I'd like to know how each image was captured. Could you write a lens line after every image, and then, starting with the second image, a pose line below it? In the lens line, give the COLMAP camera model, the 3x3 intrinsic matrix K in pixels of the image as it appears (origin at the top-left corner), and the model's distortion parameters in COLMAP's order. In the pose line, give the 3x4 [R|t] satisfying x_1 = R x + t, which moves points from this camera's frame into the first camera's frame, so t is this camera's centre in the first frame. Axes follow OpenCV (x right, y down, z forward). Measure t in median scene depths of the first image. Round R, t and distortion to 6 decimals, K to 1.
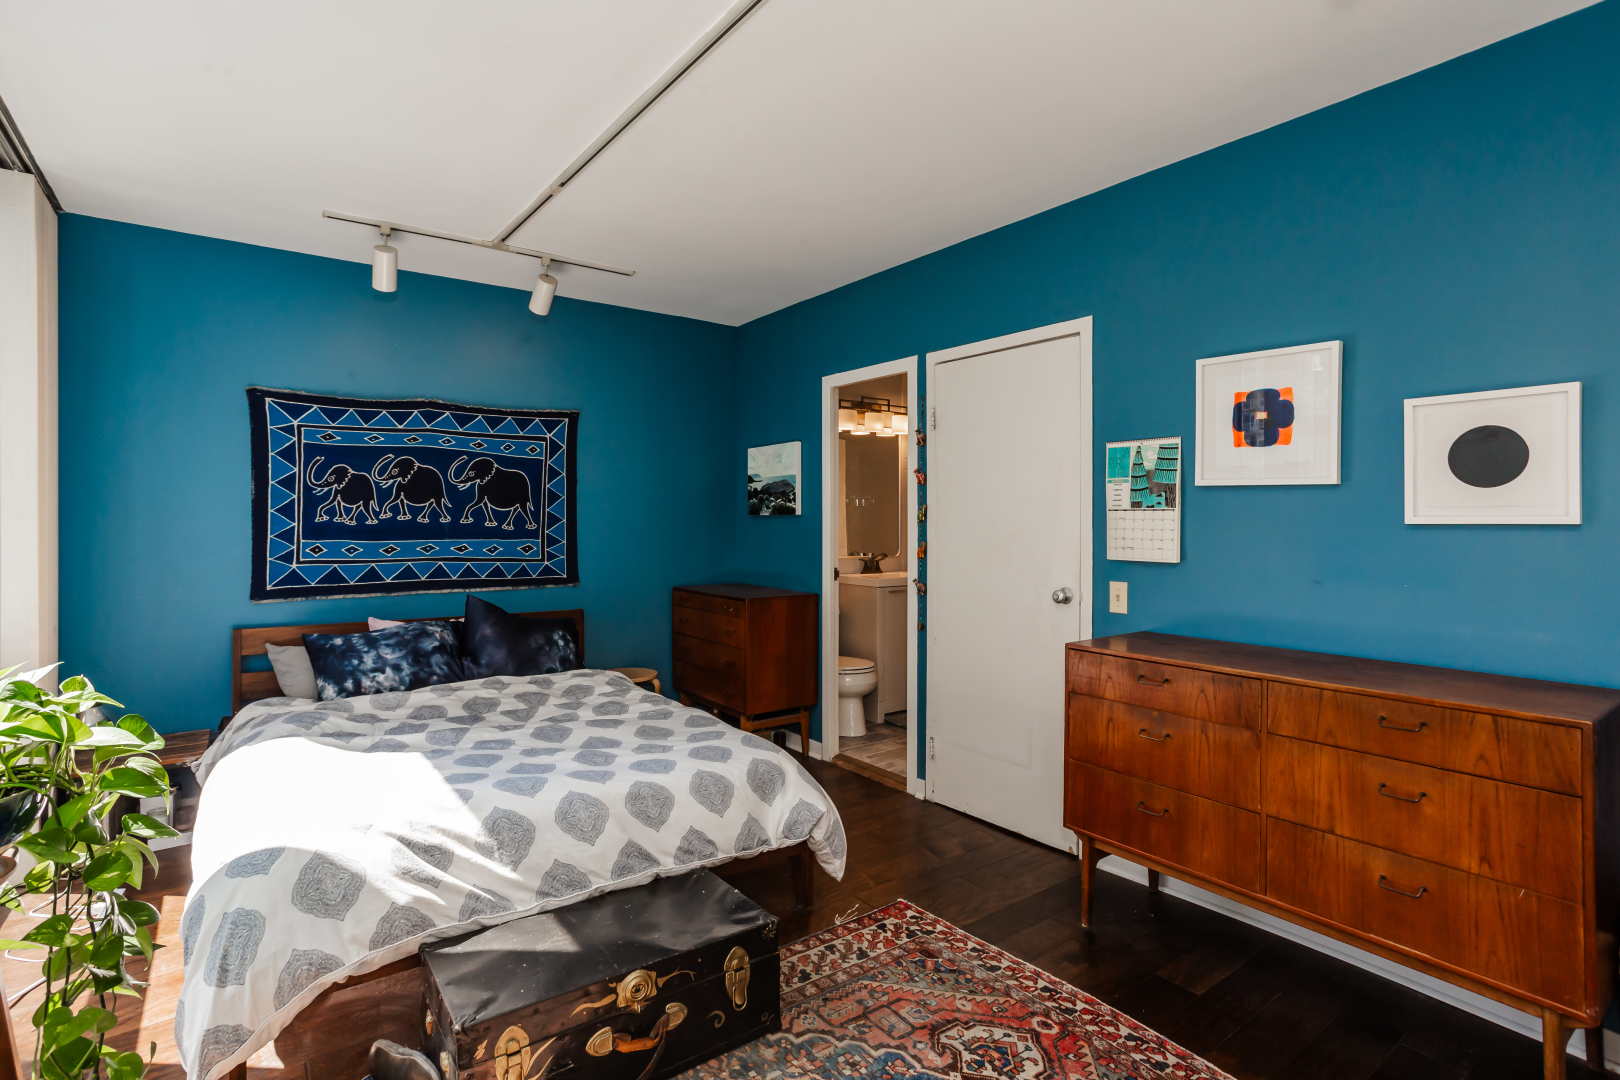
lens RADIAL K [[767.7, 0, 765.4], [0, 767.7, 520.7], [0, 0, 1]] dist [-0.032011, 0.007412]
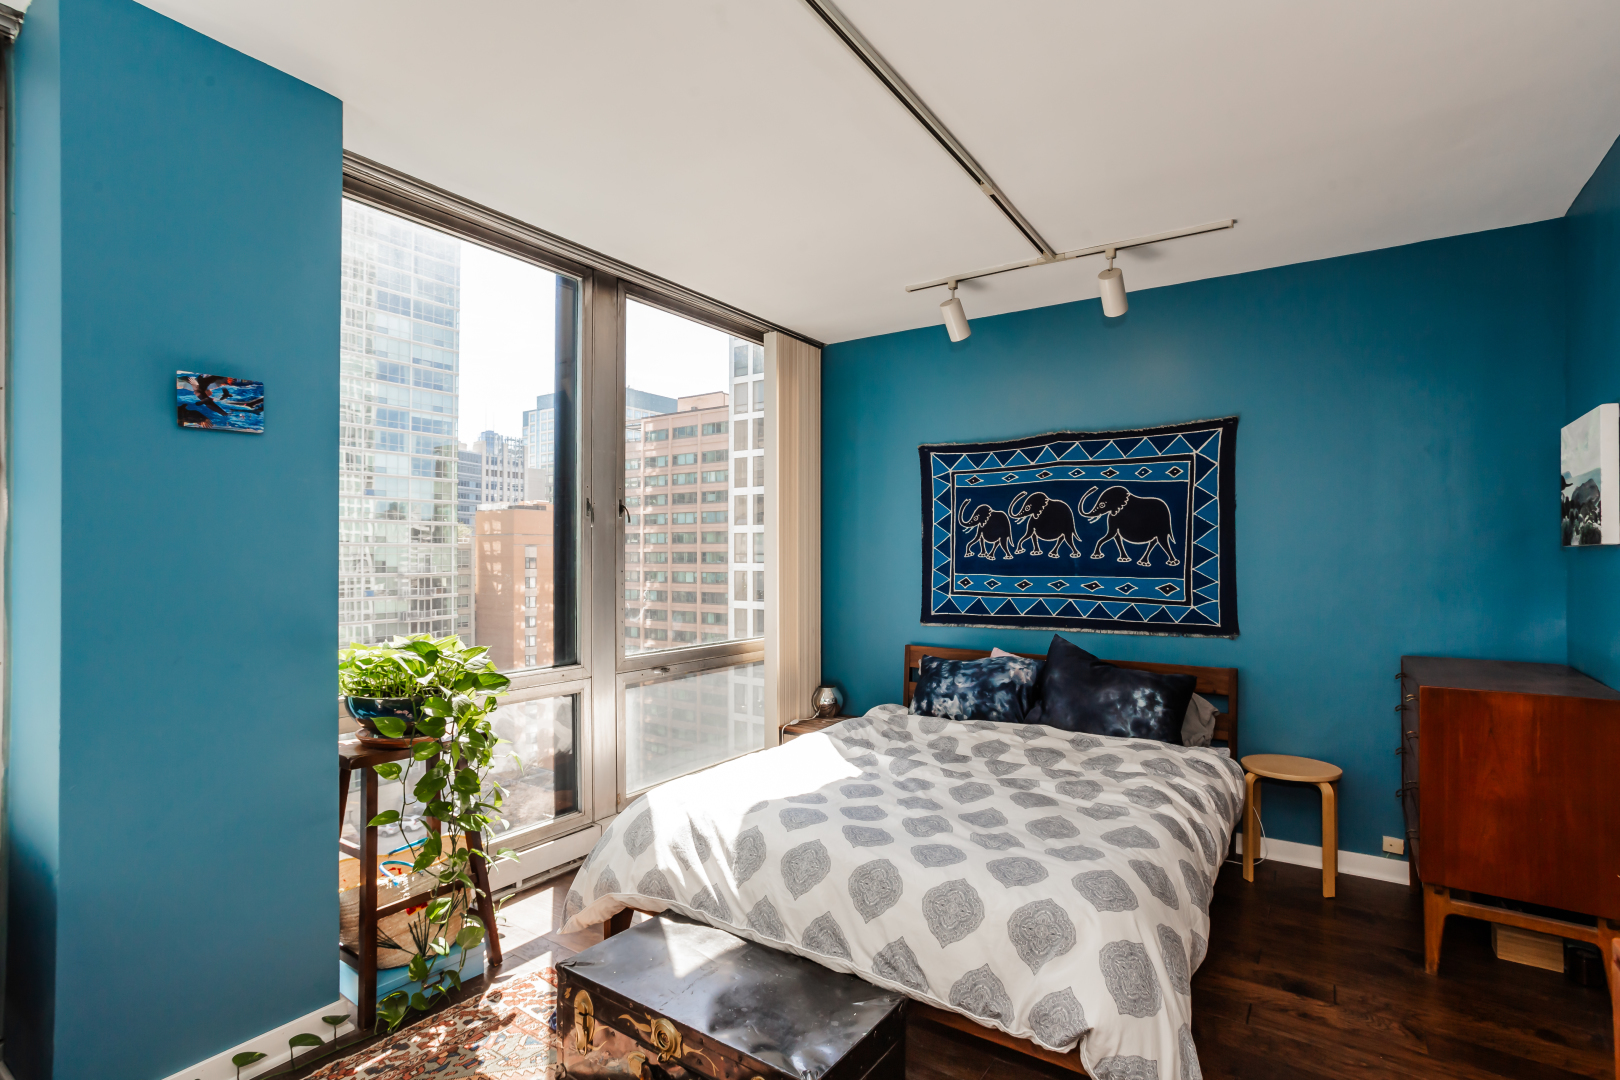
lens RADIAL K [[767.7, 0, 811.8], [0, 767.7, 543.0], [0, 0, 1]] dist [-0.032011, 0.007412]
pose [[0.379473, -0.015119, -0.925079, 0.362514], [0.003464, 0.999883, -0.014920, -0.003437], [0.925197, 0.002457, 0.379480, 0.353993]]
